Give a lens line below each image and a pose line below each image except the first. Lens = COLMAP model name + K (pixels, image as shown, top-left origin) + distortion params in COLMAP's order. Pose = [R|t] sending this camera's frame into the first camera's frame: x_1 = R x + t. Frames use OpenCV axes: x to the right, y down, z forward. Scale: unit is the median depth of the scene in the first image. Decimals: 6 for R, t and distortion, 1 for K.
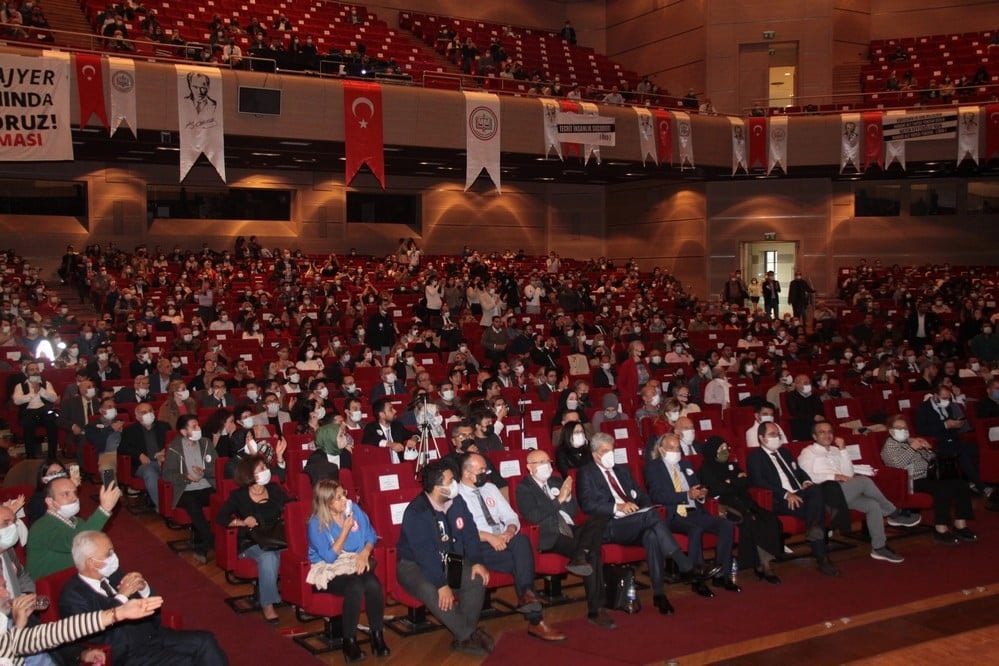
lens RADIAL K [[1064.6, 0, 476.9], [0, 1064.6, 352.8], [0, 0, 1]] dist [-0.116273, 0.331364]
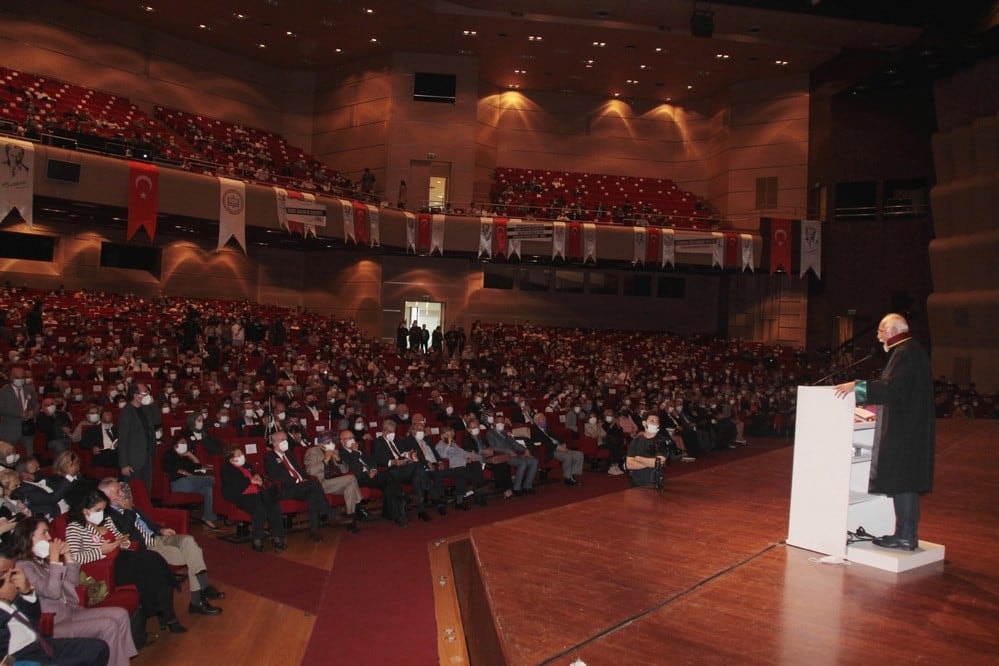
lens RADIAL K [[866.2, 0, 498.5], [0, 866.2, 348.2], [0, 0, 1]] dist [-0.197613, 0.182040]
pose [[0.925330, 0.043299, 0.376682, -0.065136], [-0.027877, 0.998538, -0.046301, 0.005839], [-0.378136, 0.032343, 0.925185, -0.091234]]
